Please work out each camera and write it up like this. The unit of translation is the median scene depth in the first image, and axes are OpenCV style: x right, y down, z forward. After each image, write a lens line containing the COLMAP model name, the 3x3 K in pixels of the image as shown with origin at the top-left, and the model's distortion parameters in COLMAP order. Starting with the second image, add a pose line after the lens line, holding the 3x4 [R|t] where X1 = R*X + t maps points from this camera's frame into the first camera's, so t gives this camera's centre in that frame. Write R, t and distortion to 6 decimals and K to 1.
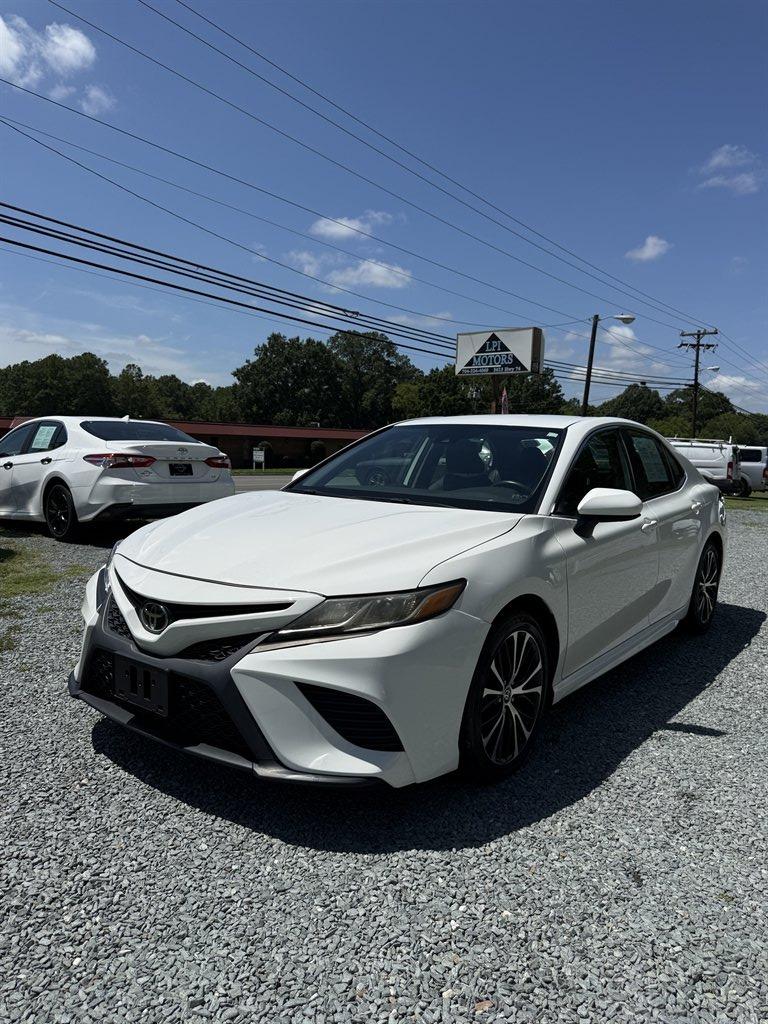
lens RADIAL K [[725.8, 0, 390.4], [0, 725.8, 516.4], [0, 0, 1]] dist [0.022872, -0.029771]
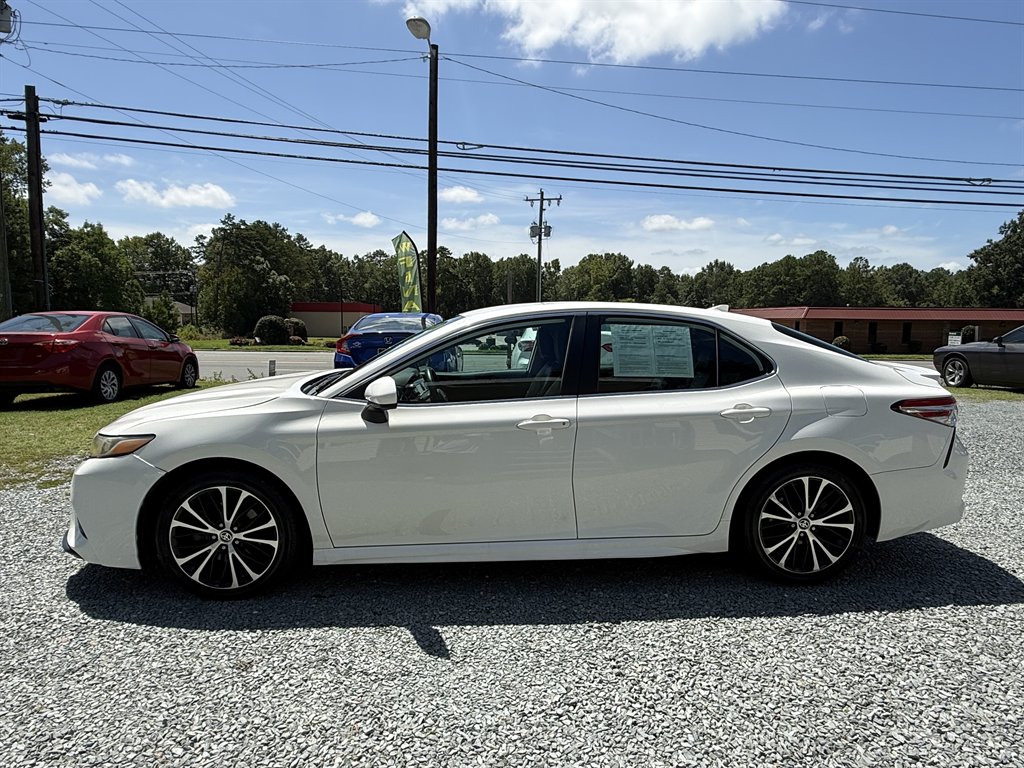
lens RADIAL K [[625.2, 0, 511.7], [0, 625.2, 392.6], [0, 0, 1]] dist [-0.009526, 0.001780]
pose [[0.645145, 0.064415, -0.761340, 0.197229], [-0.064948, 0.997457, 0.029357, -0.010026], [0.761295, 0.030508, 0.647687, 0.102026]]
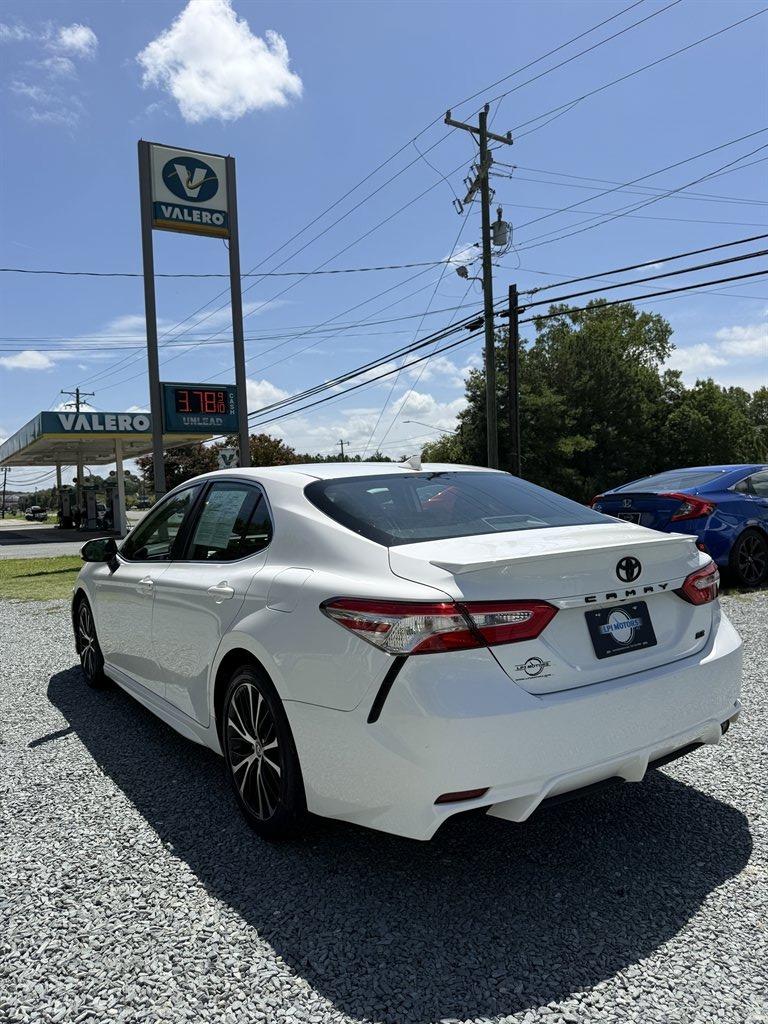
lens RADIAL K [[724.0, 0, 382.1], [0, 724.0, 521.2], [0, 0, 1]] dist [0.032296, -0.036506]
pose [[-0.340720, 0.023303, -0.939876, 0.254469], [-0.062437, 0.996925, 0.047352, -0.030517], [0.938089, 0.074817, -0.338217, 0.355804]]
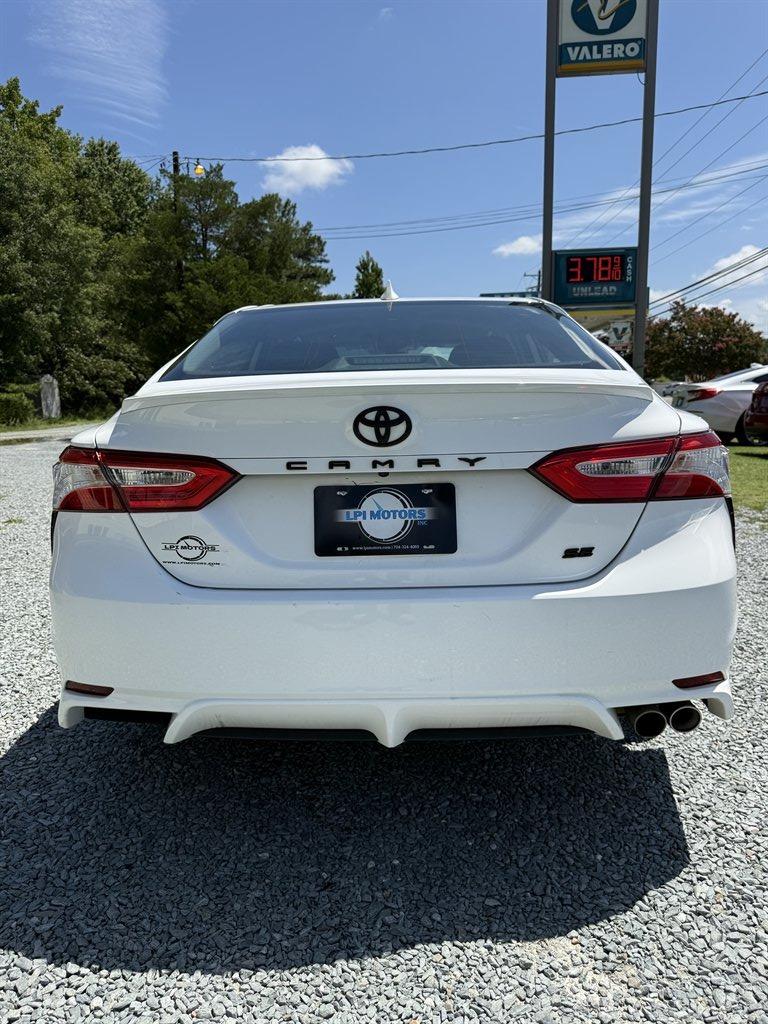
lens RADIAL K [[725.8, 0, 385.0], [0, 725.8, 518.3], [0, 0, 1]] dist [0.022872, -0.029771]
pose [[-0.821503, 0.086967, -0.563533, 0.161565], [-0.058785, 0.970117, 0.235409, -0.027530], [0.567165, 0.226516, -0.791842, 0.422082]]
